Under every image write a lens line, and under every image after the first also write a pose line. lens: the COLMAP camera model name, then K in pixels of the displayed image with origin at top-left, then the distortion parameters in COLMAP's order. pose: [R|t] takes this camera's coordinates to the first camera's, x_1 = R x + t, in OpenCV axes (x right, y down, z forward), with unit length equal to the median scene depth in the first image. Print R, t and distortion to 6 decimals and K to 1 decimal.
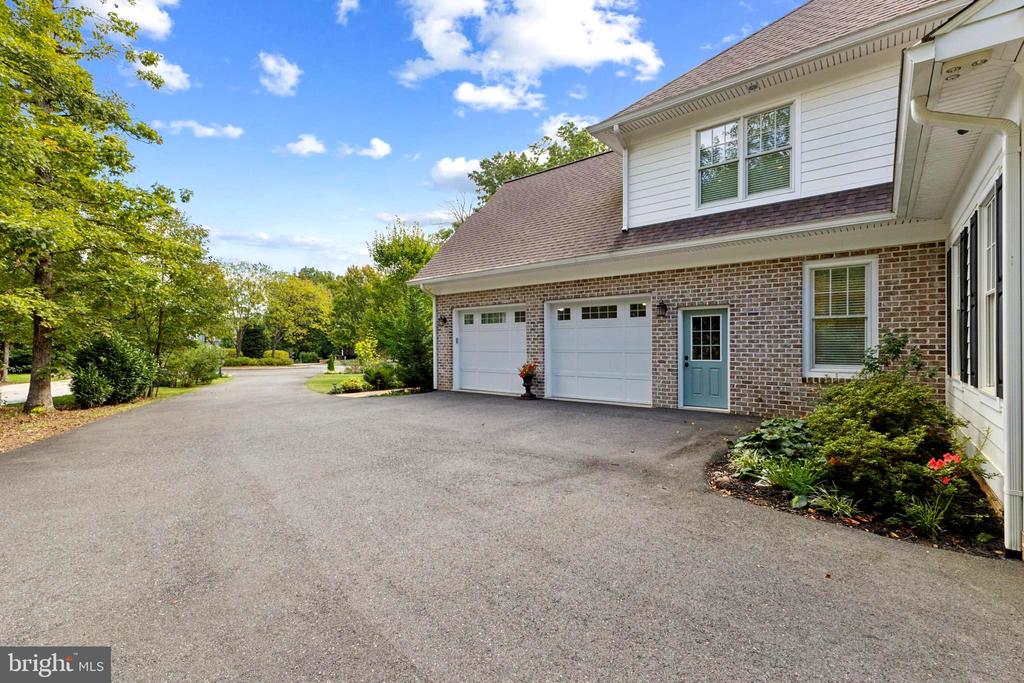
lens RADIAL K [[447.7, 0, 509.8], [0, 447.7, 344.5], [0, 0, 1]] dist [0.013799, -0.005427]
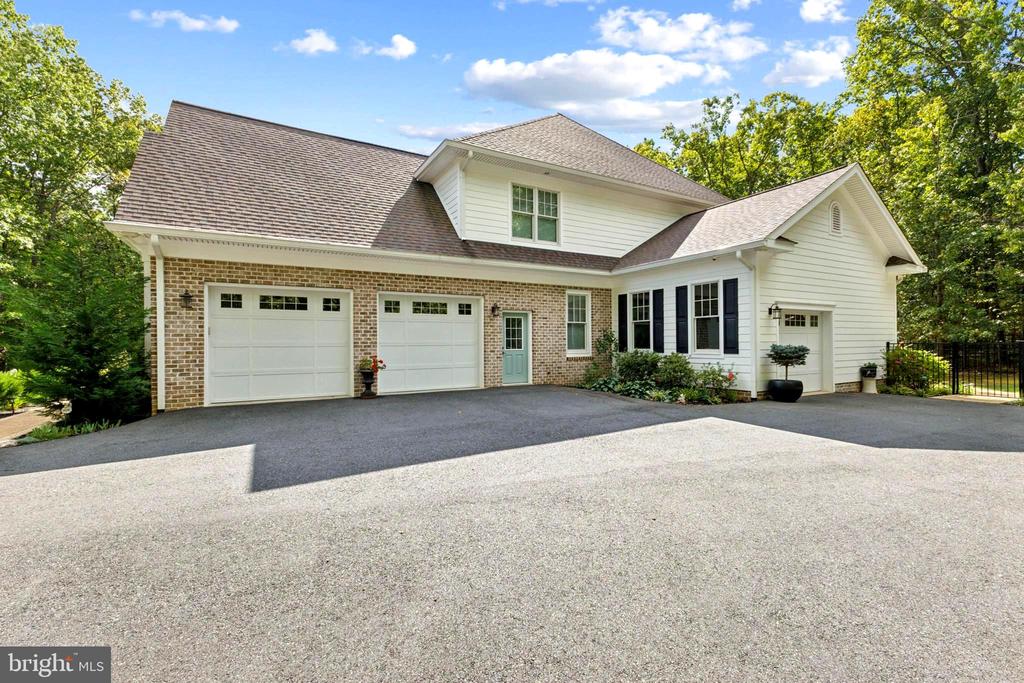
lens RADIAL K [[447.7, 0, 509.7], [0, 447.7, 340.0], [0, 0, 1]] dist [0.013799, -0.005427]
pose [[0.365249, 0.005266, 0.930895, -0.840354], [0.003763, 0.999967, -0.007133, 0.015783], [-0.930902, 0.006108, 0.365217, 0.492390]]
